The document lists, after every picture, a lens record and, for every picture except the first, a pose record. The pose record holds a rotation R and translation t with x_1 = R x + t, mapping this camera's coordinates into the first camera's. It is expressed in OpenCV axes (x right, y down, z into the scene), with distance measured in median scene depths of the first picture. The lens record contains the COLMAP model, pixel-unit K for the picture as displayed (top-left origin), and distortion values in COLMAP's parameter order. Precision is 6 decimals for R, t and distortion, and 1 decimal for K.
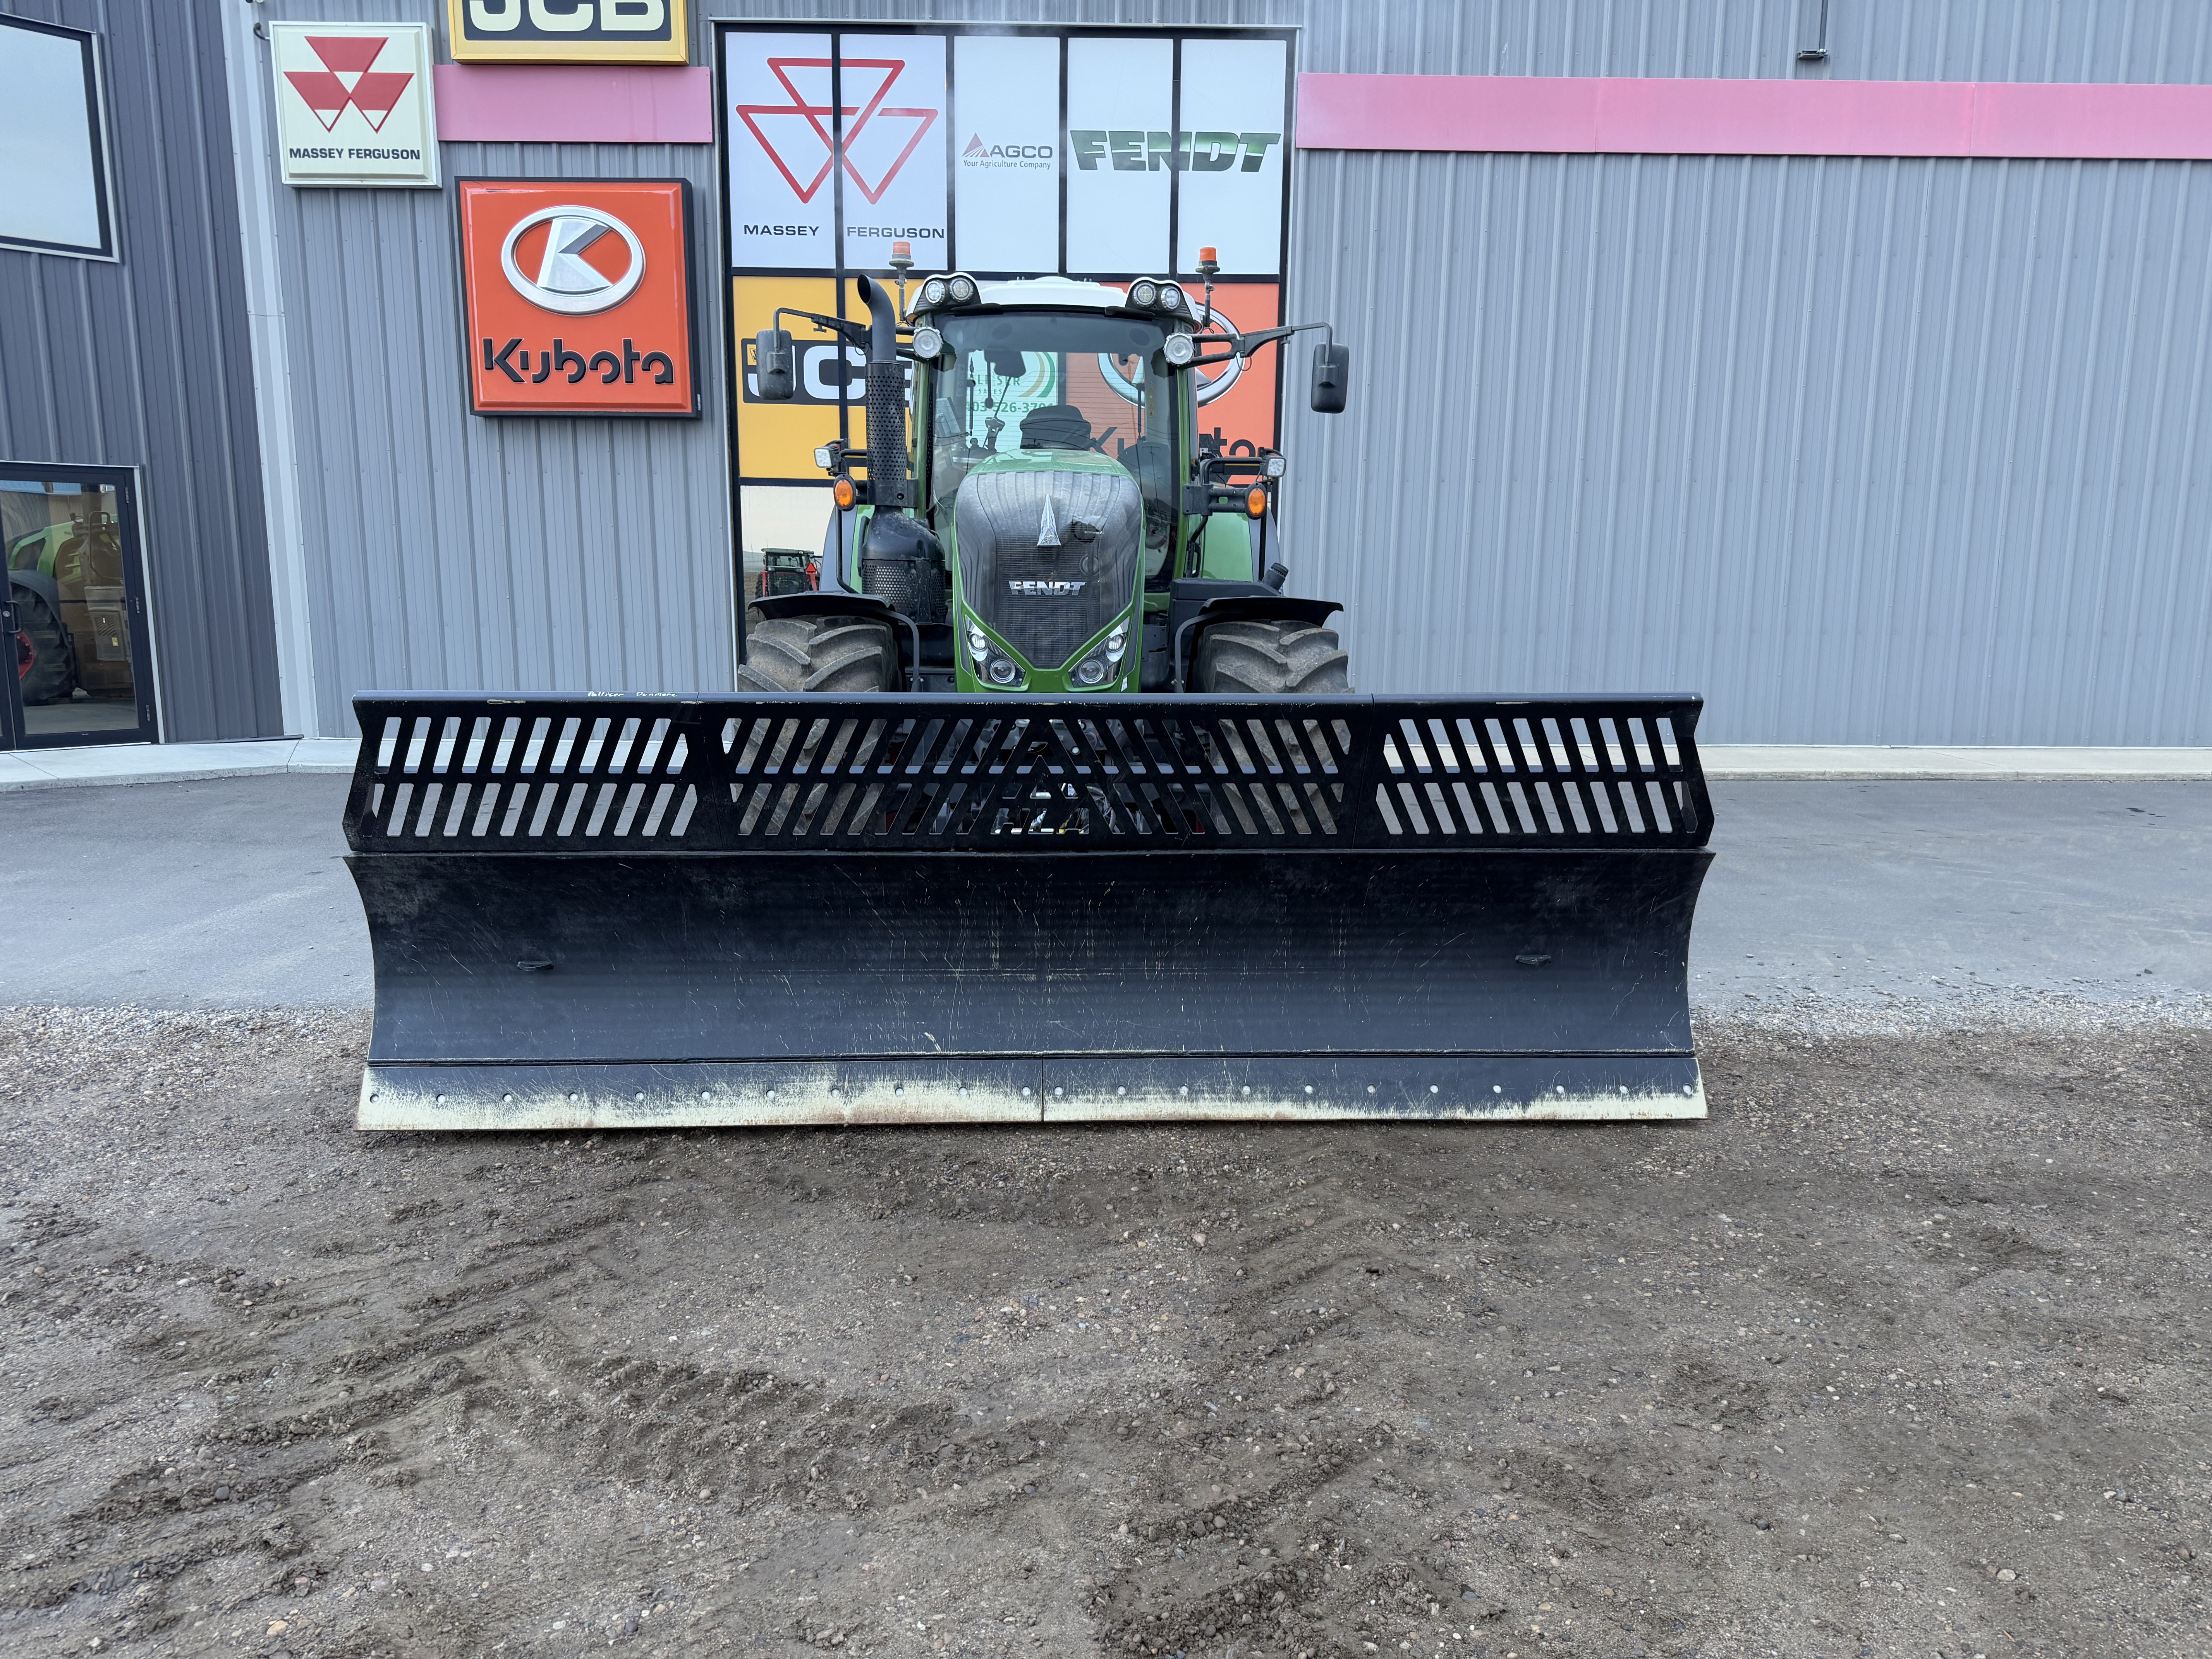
lens RADIAL K [[1566.5, 0, 1152.6], [0, 1566.5, 827.2], [0, 0, 1]] dist [0.003677, 0.004645]
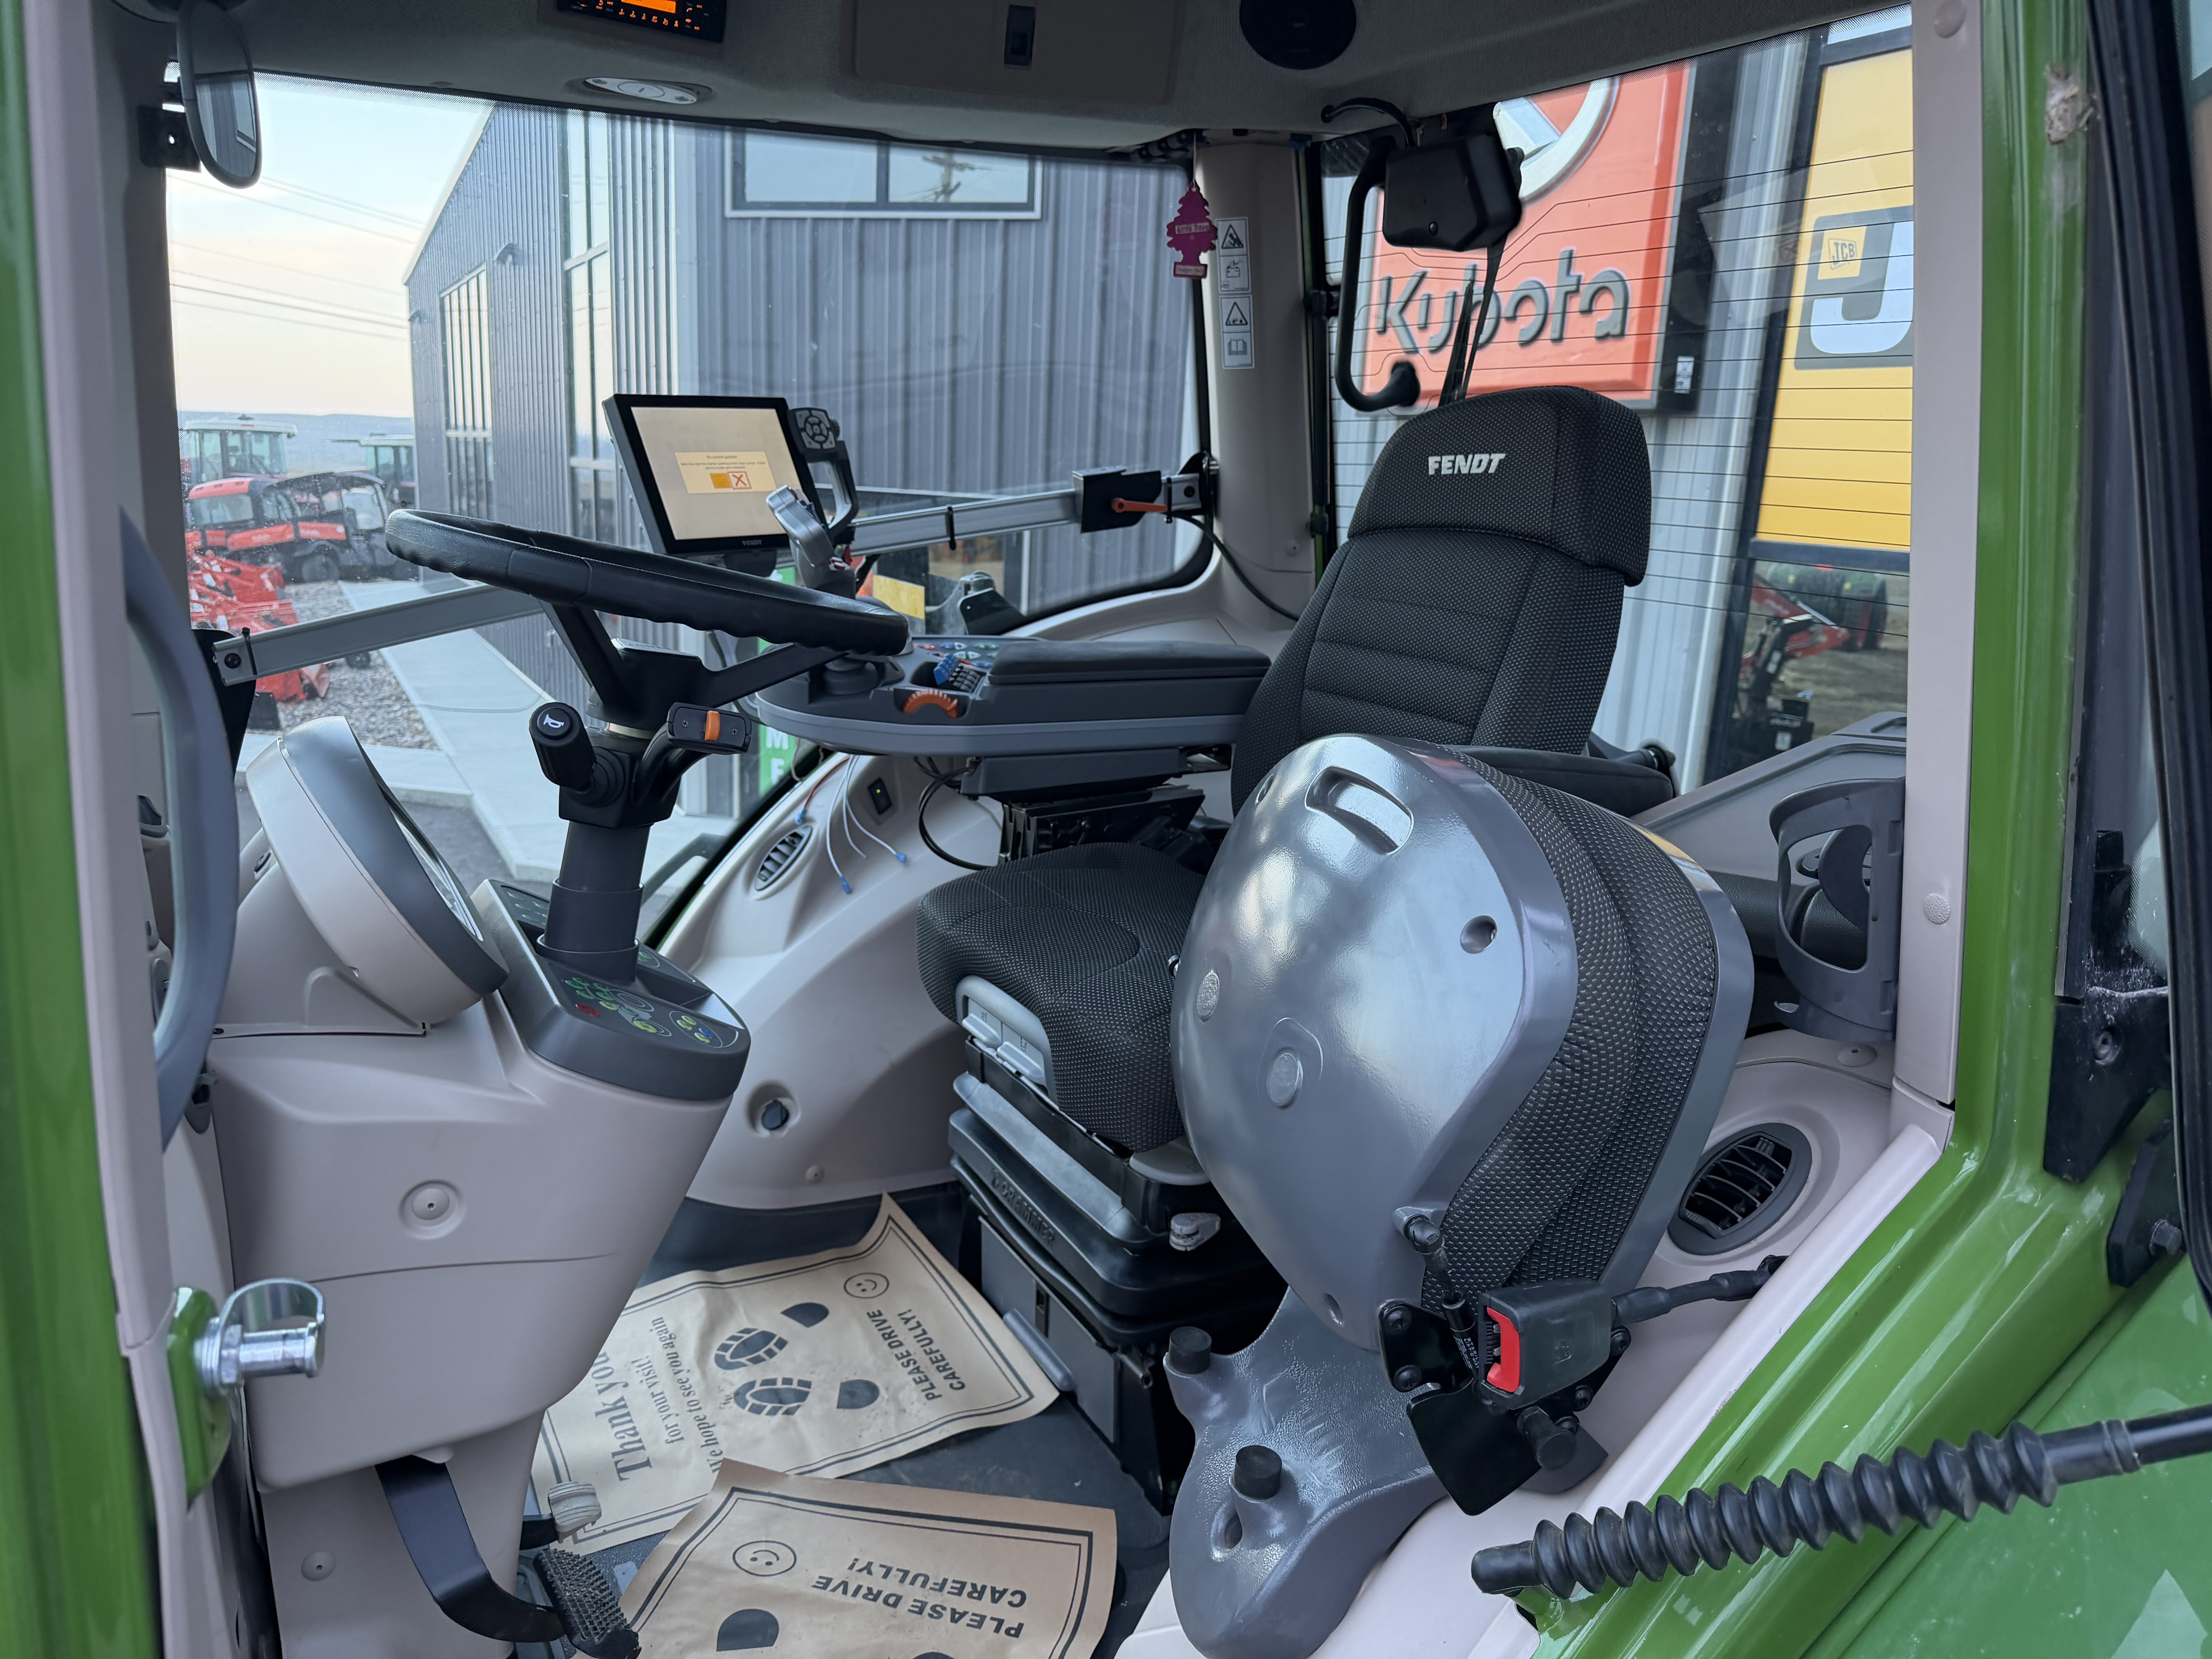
lens RADIAL K [[1562.2, 0, 1106.0], [0, 1562.2, 829.5], [0, 0, 1]] dist [0.033567, -0.036776]
pose [[0.458887, 0.215244, -0.862028, 0.055803], [-0.190856, 0.971444, 0.140966, -0.176632], [0.867754, 0.099836, 0.486863, 0.651847]]
